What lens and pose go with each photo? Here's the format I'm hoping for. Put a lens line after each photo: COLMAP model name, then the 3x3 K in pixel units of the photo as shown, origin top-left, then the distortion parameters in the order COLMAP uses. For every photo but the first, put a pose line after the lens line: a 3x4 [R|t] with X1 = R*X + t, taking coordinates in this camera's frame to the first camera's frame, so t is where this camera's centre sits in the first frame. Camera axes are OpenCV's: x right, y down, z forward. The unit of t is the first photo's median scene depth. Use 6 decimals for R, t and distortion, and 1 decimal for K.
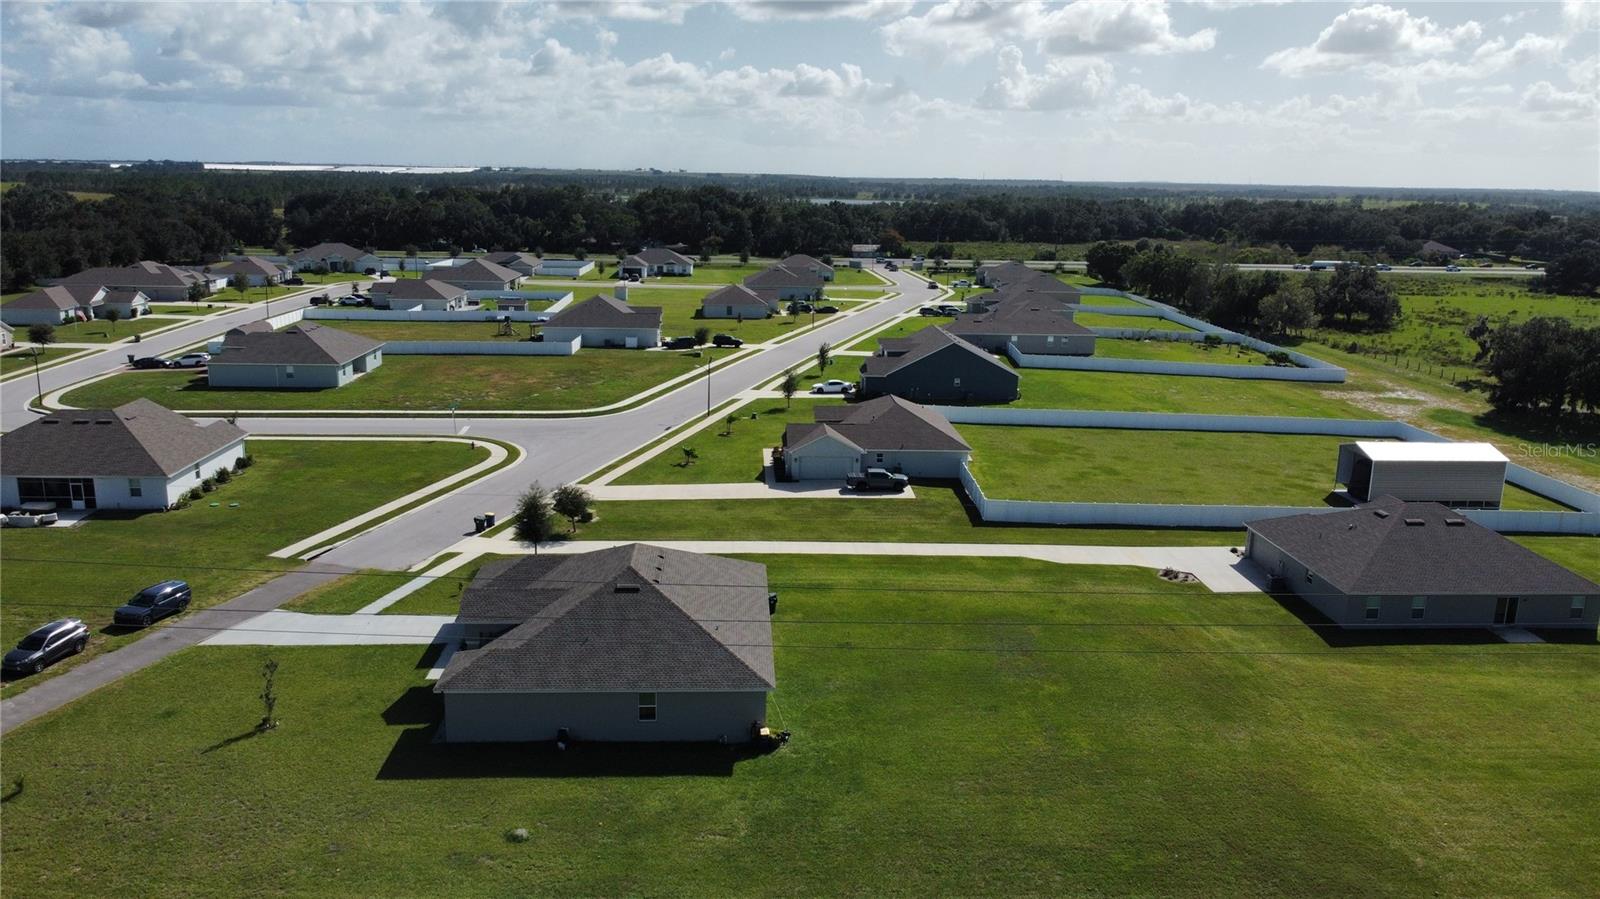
lens RADIAL K [[1211.2, 0, 797.5], [0, 1211.2, 457.5], [0, 0, 1]] dist [0.008563, -0.013406]
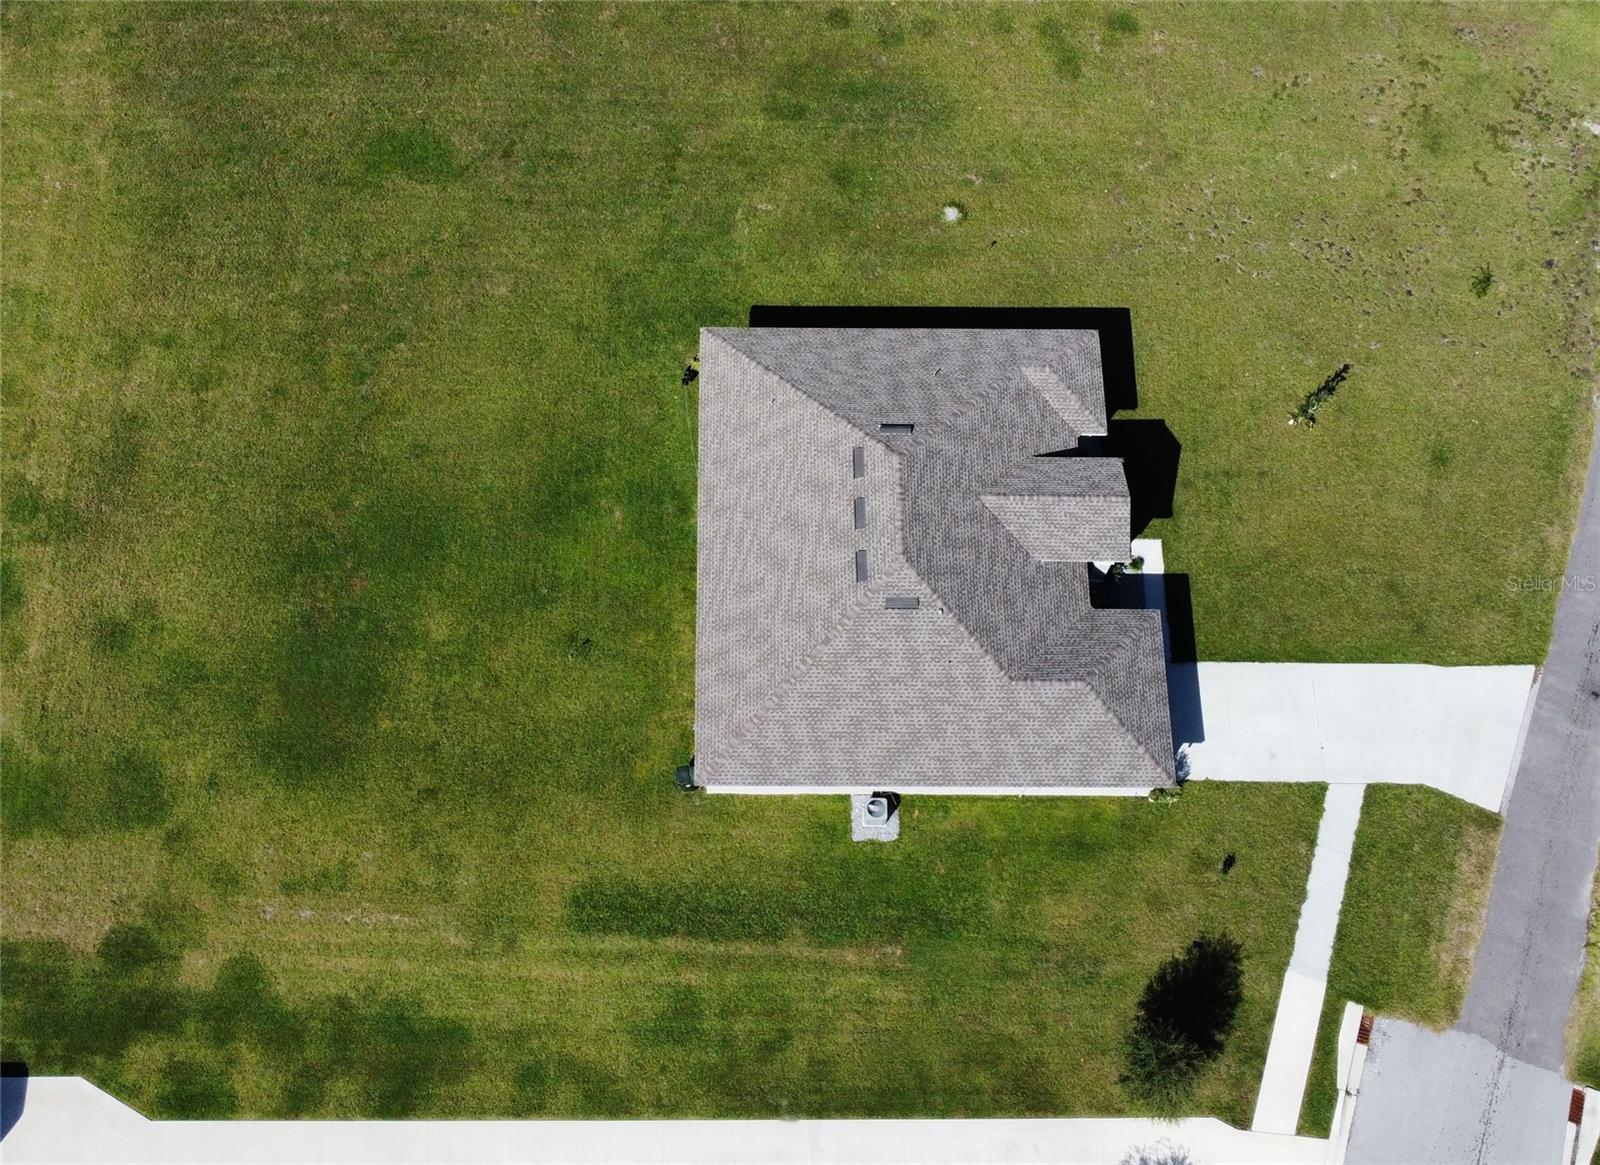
lens RADIAL K [[1744.1, 0, 800.0], [0, 1744.1, 582.5], [0, 0, 1]] dist [0.055191, -0.147531]
pose [[-0.998280, -0.057675, 0.010563, -0.084822], [-0.000178, 0.183128, 0.983089, -0.811795], [-0.058634, 0.981396, -0.182823, 1.132096]]
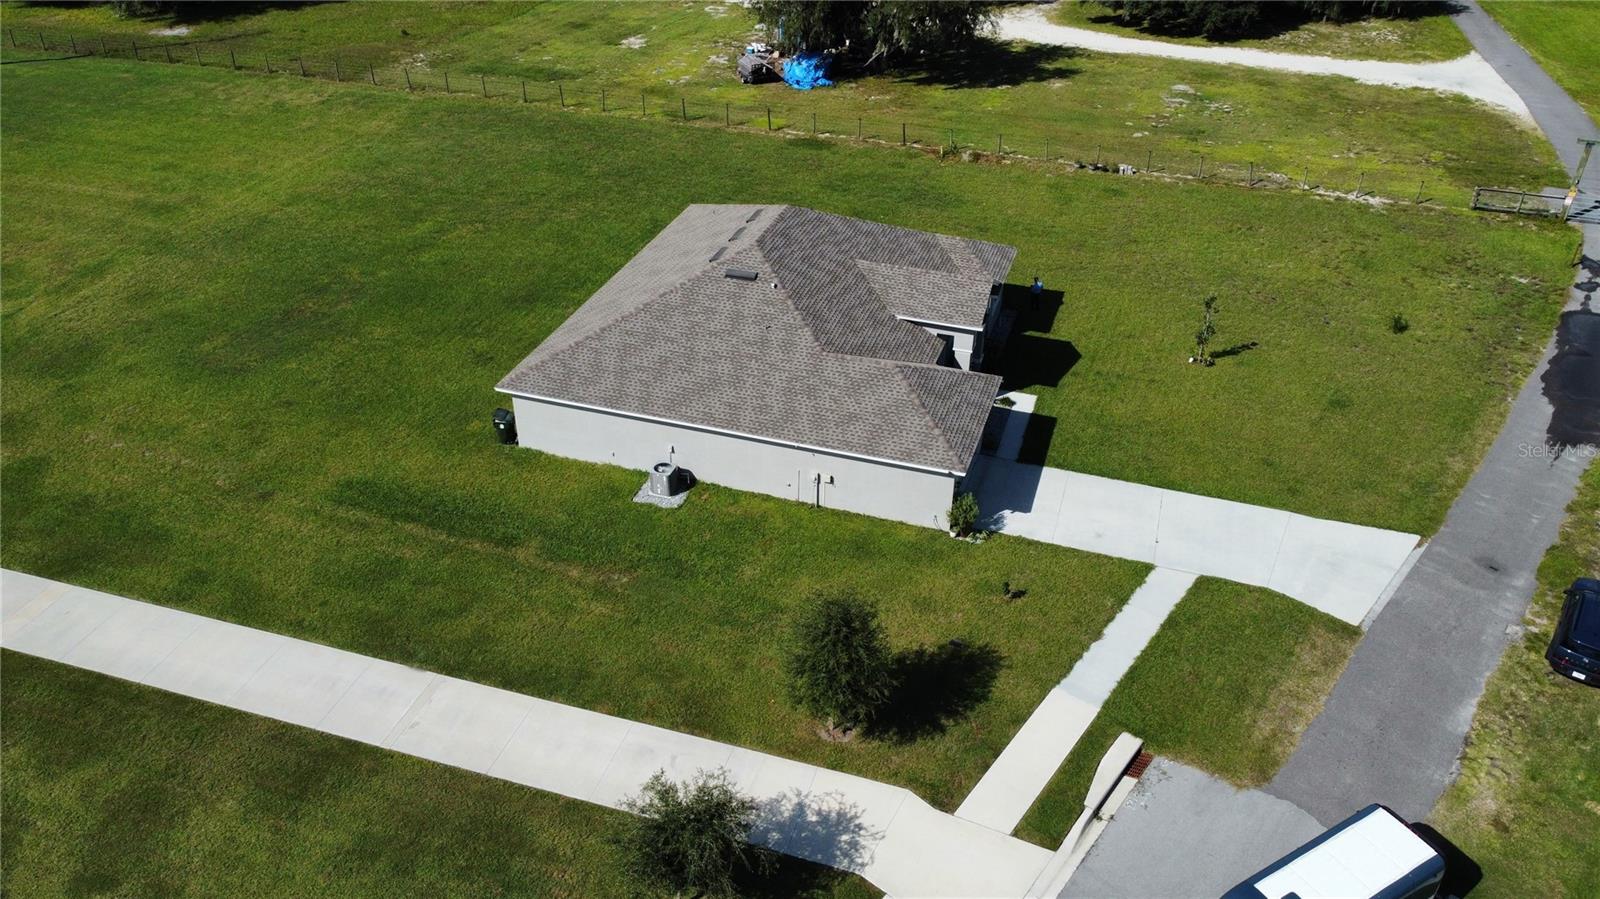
lens RADIAL K [[1211.2, 0, 797.5], [0, 1211.2, 457.5], [0, 0, 1]] dist [0.008563, -0.013406]
pose [[-0.933081, -0.210807, 0.291411, -0.364392], [0.066935, 0.694293, 0.716573, -0.323774], [-0.353384, 0.688126, -0.633721, 1.441071]]
